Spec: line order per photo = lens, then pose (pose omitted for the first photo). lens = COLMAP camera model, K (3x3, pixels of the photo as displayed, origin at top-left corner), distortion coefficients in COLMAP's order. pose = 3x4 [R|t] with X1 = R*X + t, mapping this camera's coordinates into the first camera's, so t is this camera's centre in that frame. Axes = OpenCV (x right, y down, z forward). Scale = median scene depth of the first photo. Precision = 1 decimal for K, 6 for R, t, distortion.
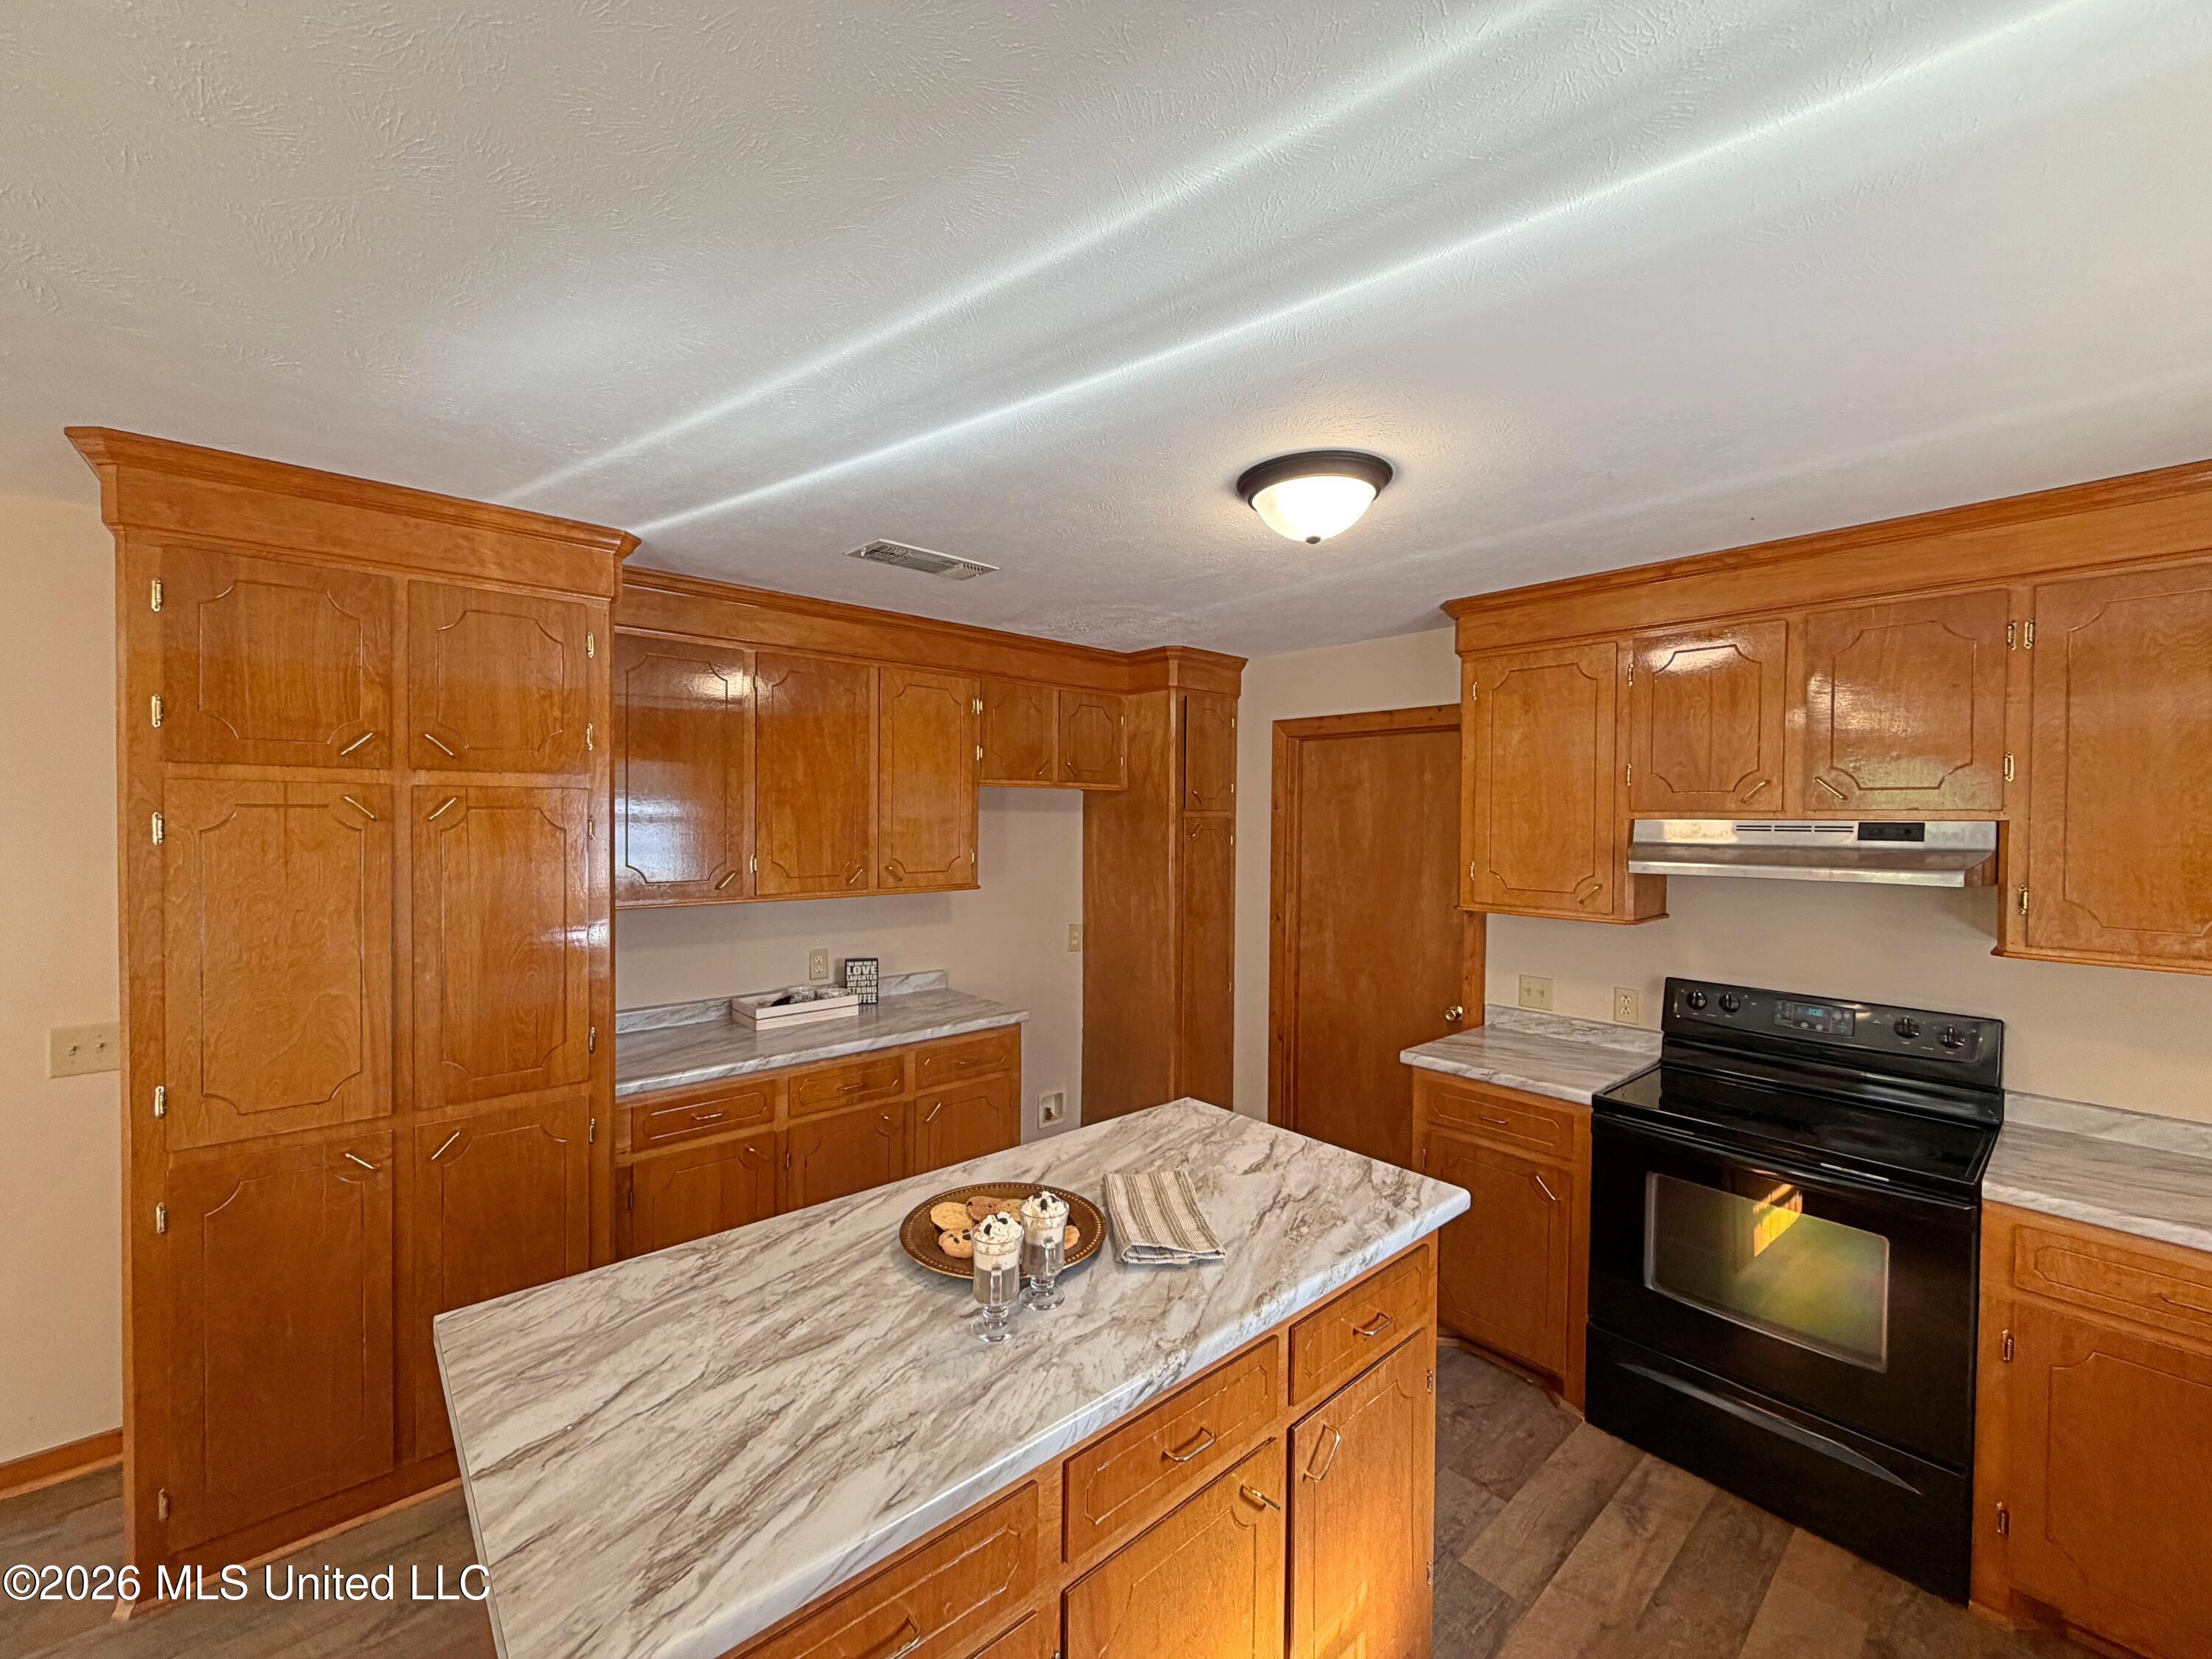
lens RADIAL K [[891.2, 0, 1108.9], [0, 891.2, 834.4], [0, 0, 1]] dist [-0.000772, 0.000370]
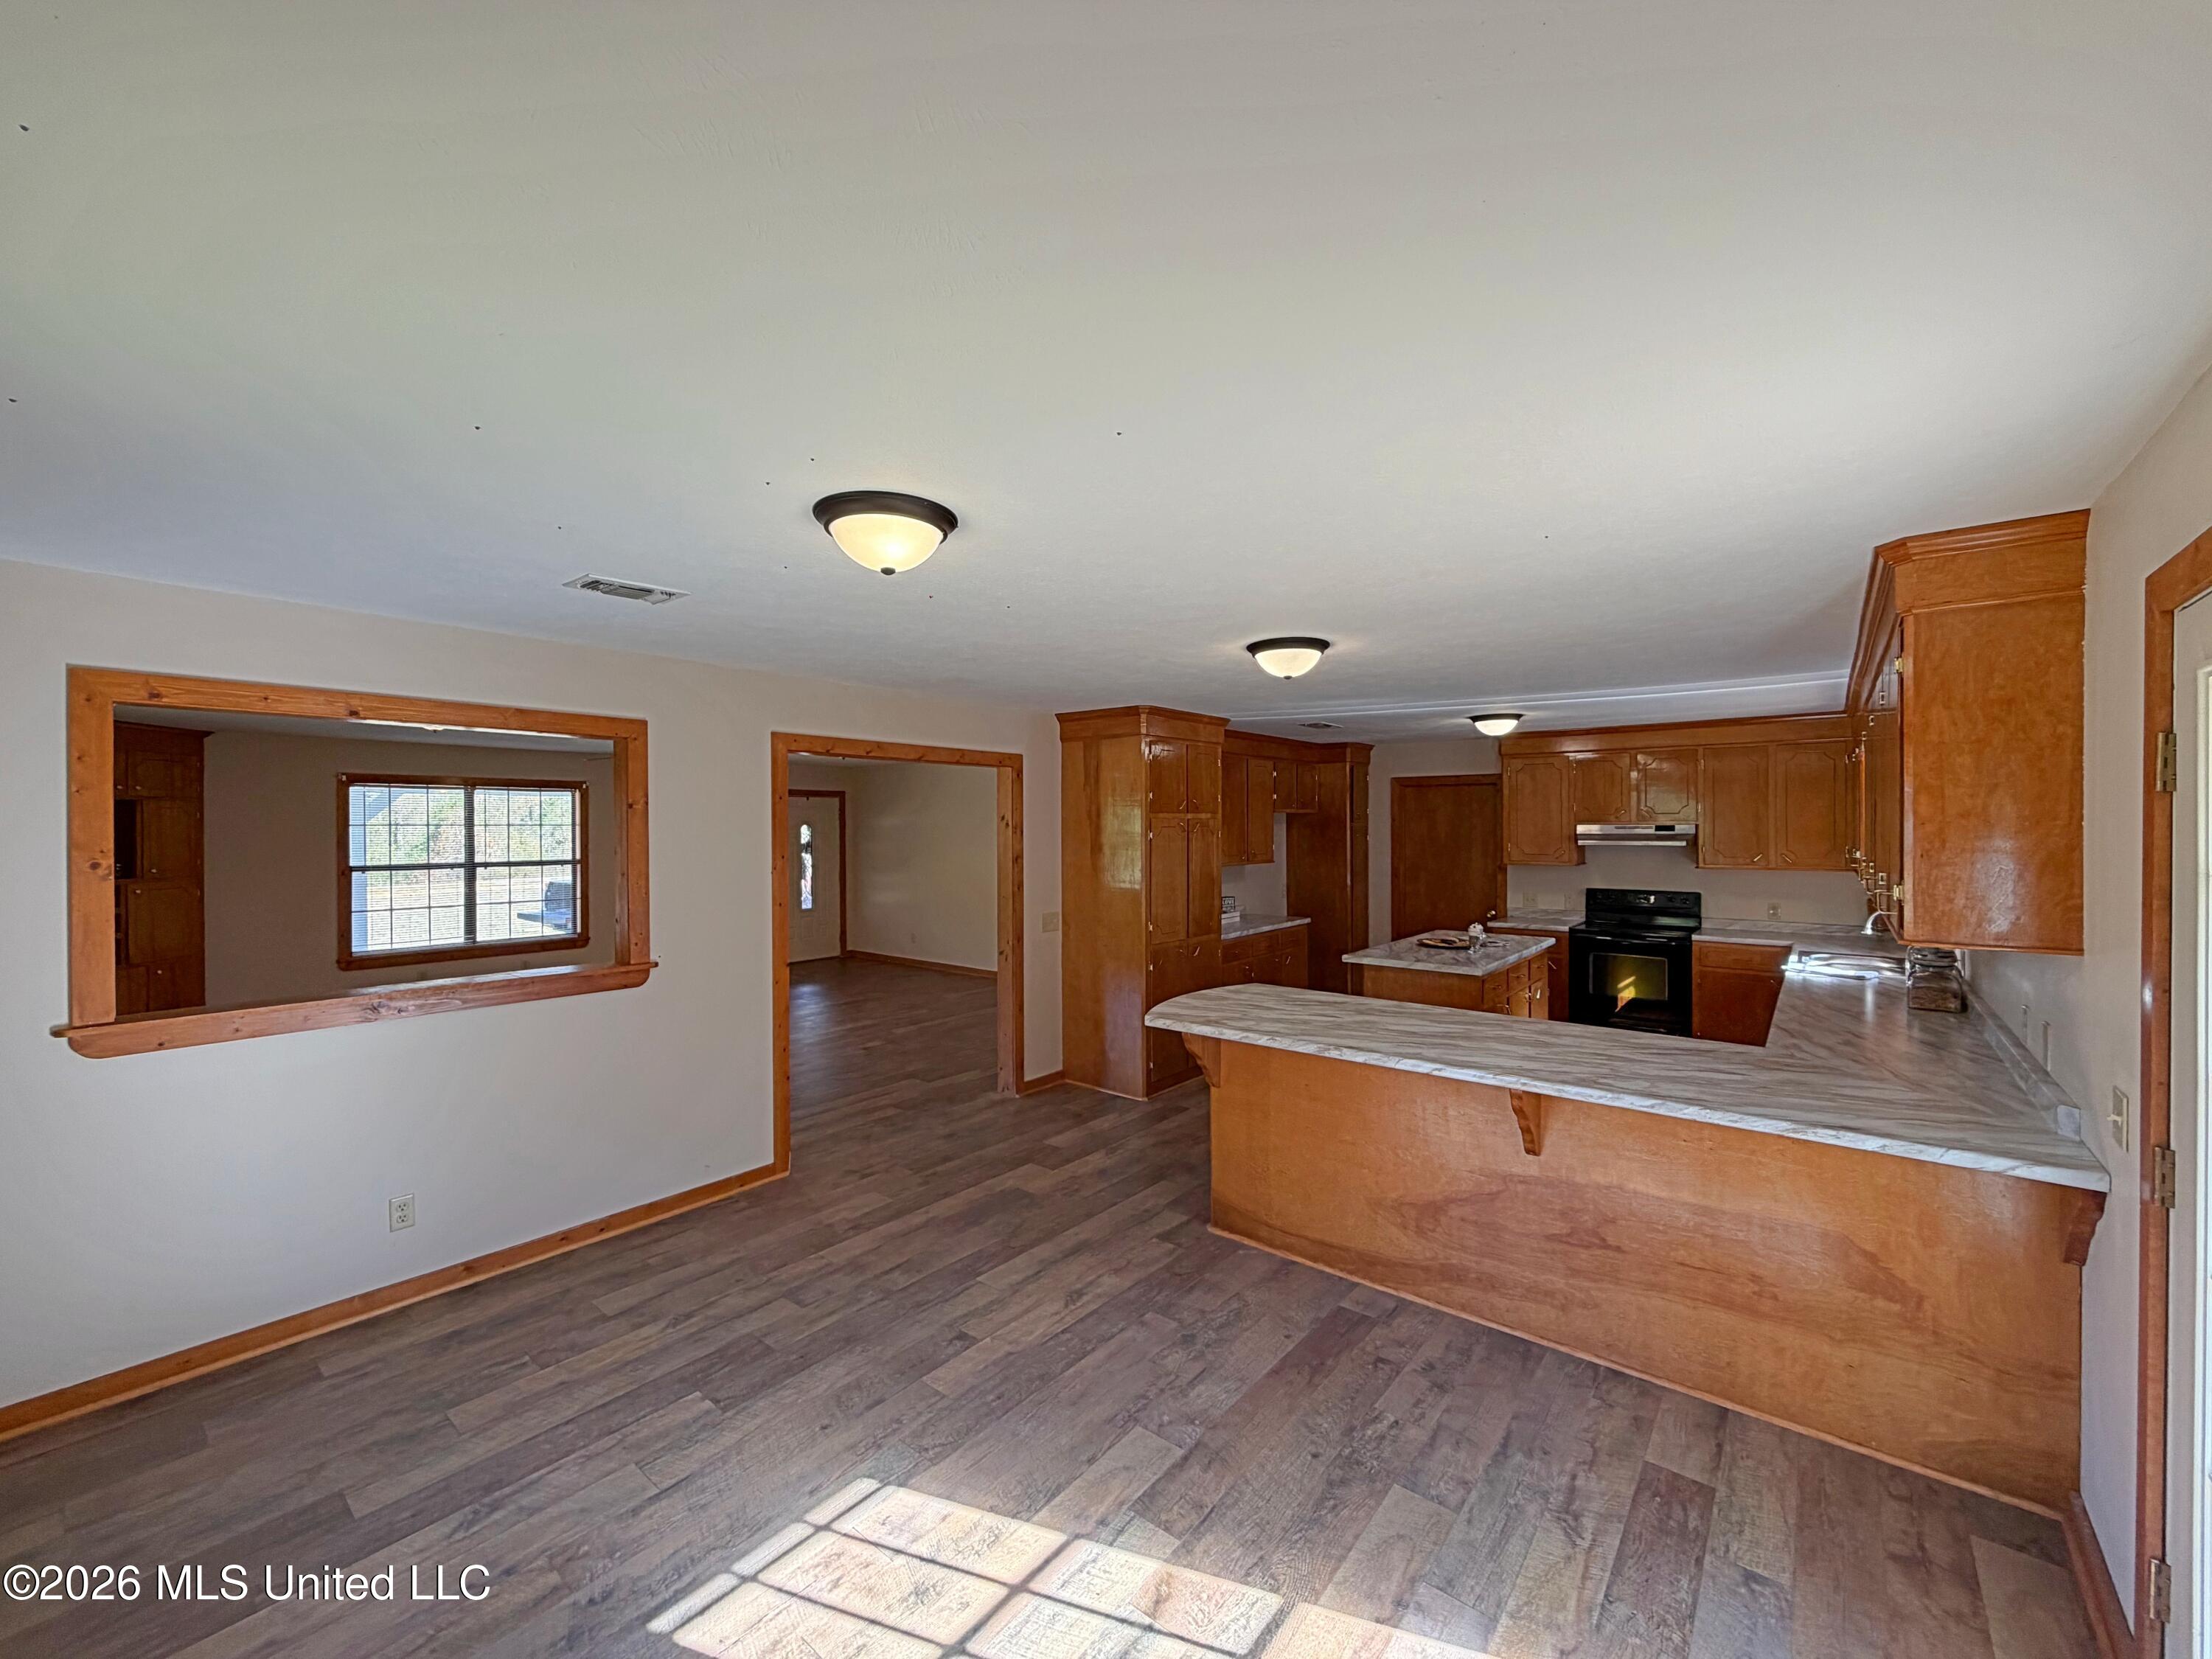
lens RADIAL K [[891.2, 0, 1105.2], [0, 891.2, 835.0], [0, 0, 1]] dist [-0.000772, 0.000370]
pose [[0.987179, -0.015292, 0.158880, -1.536655], [0.016449, 0.999847, -0.005969, 0.006581], [-0.158764, 0.008506, 0.987280, -1.748828]]
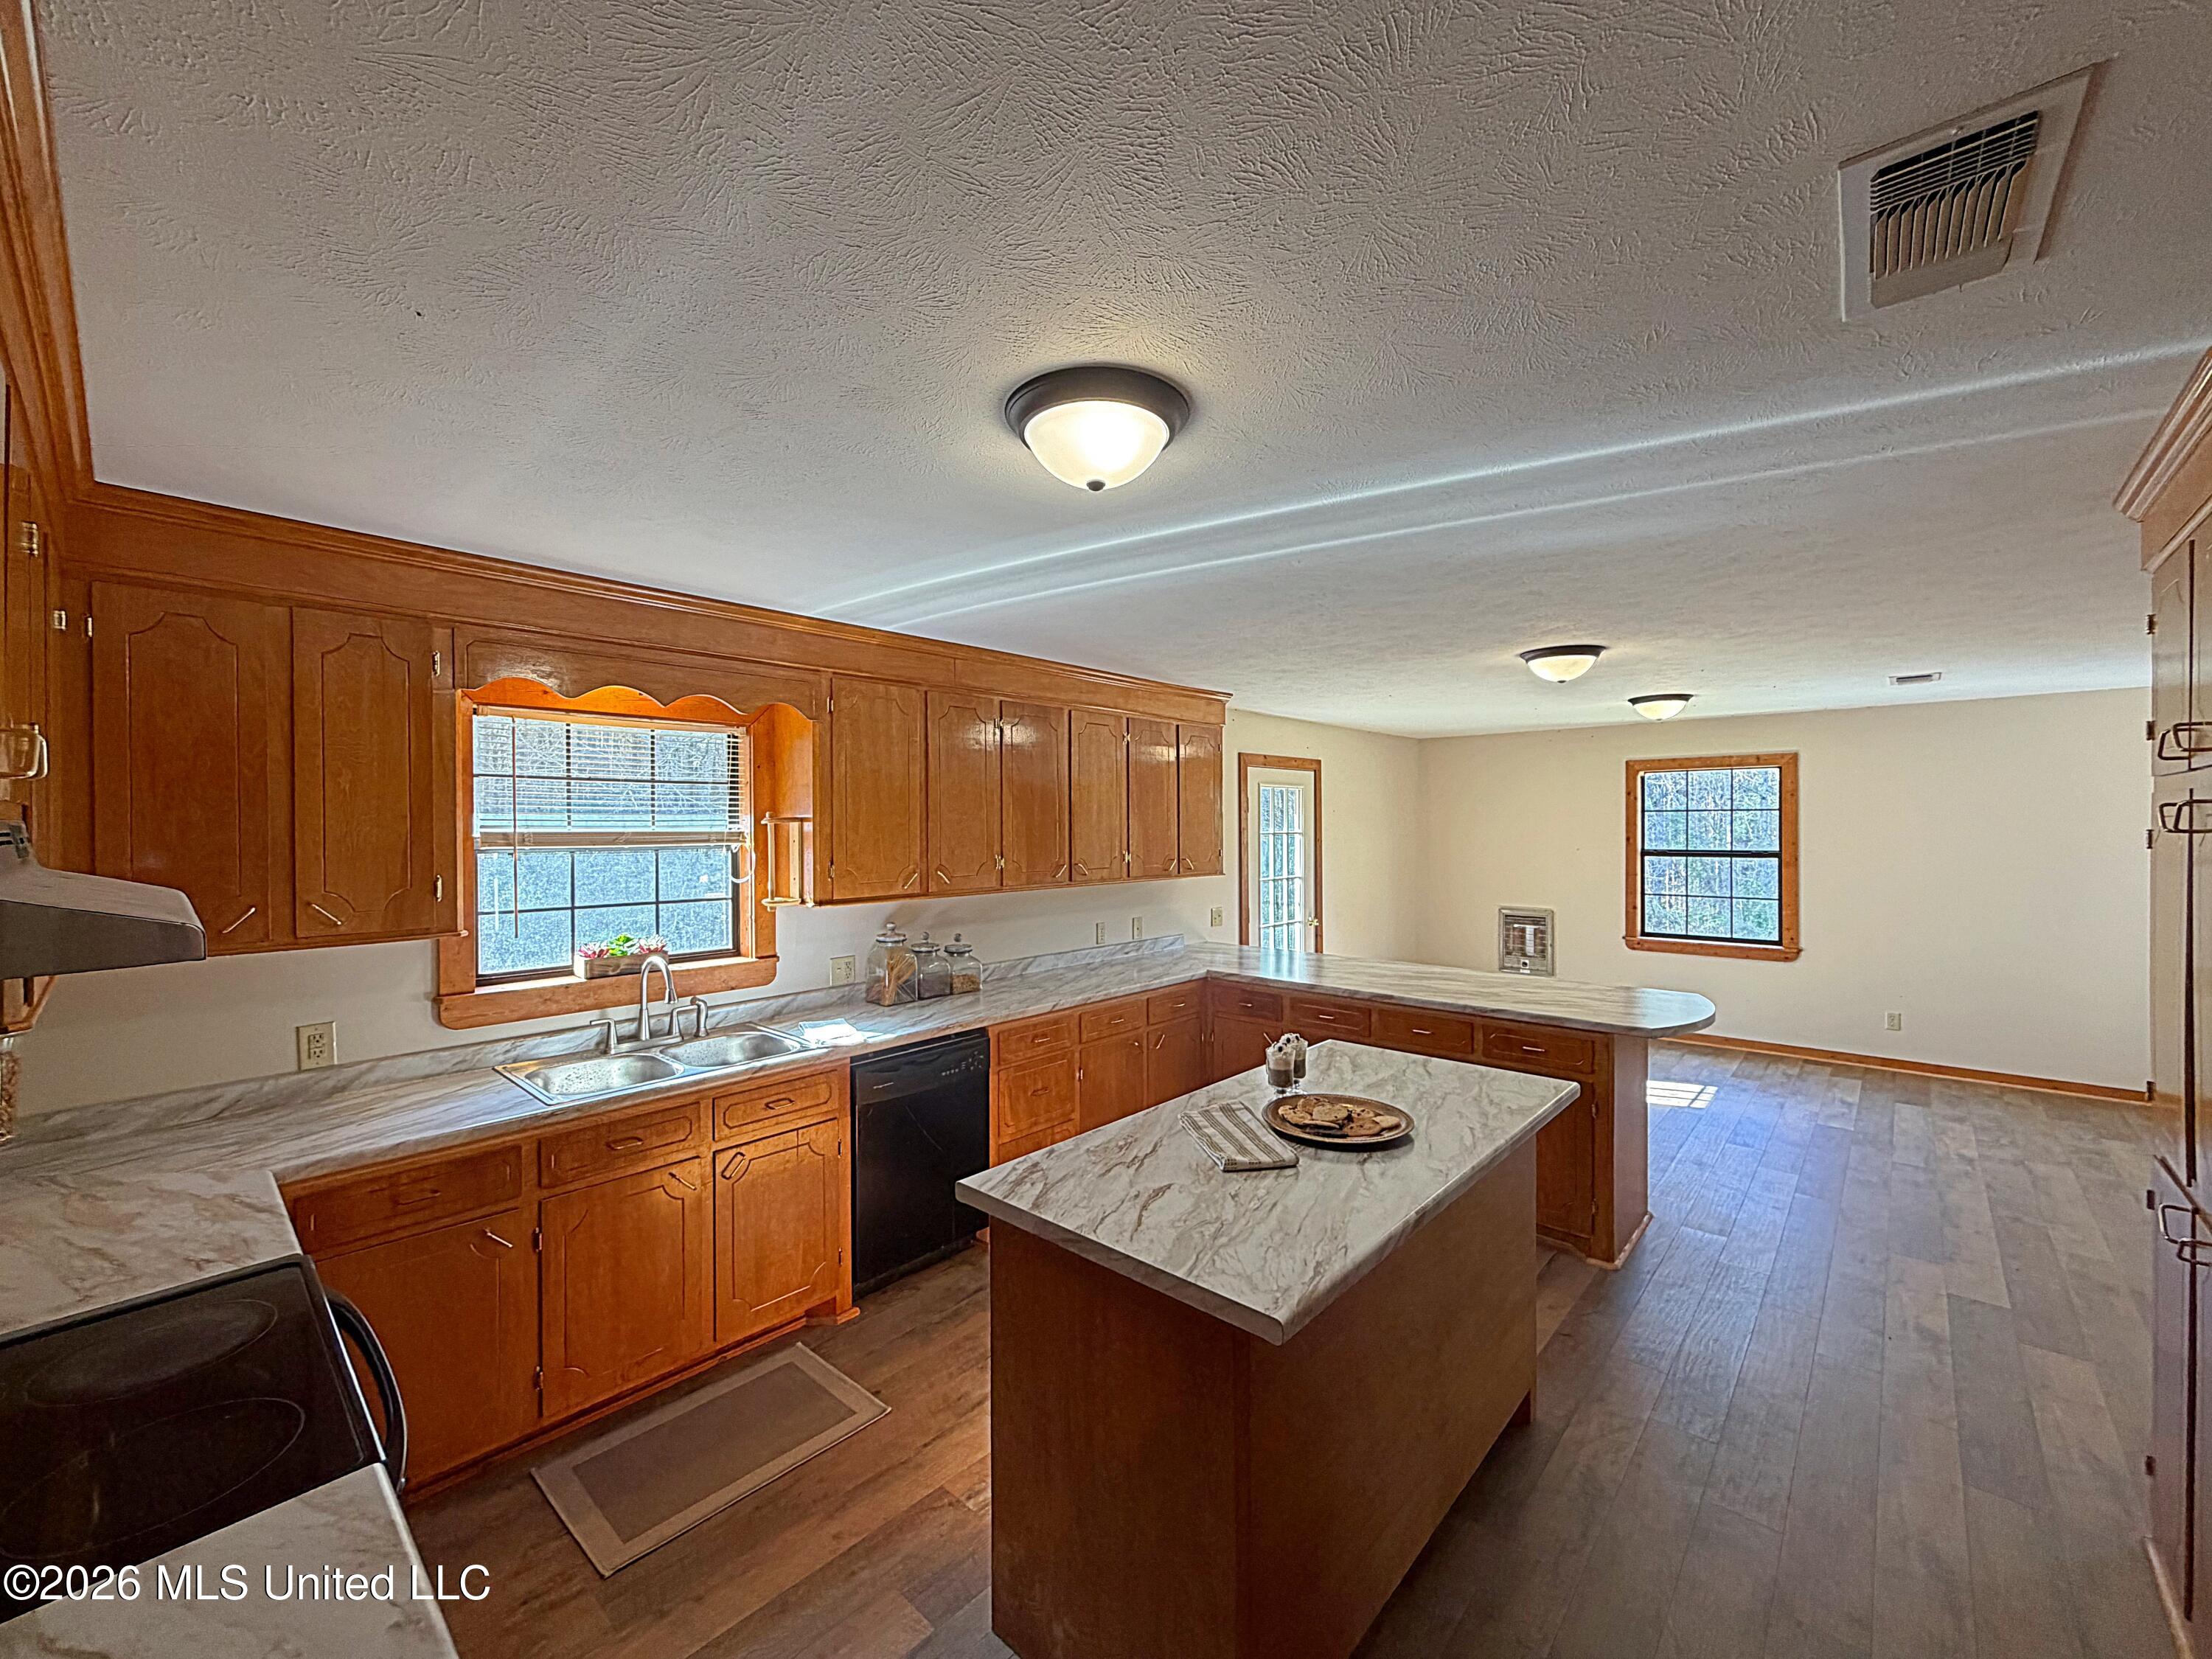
lens RADIAL K [[891.2, 0, 1119.5], [0, 891.2, 815.9], [0, 0, 1]] dist [-0.000772, 0.000370]
pose [[-0.992825, -0.007897, -0.119320, 0.294445], [-0.009384, 0.999885, 0.011906, -0.033917], [0.119212, 0.012940, -0.992785, 1.763000]]
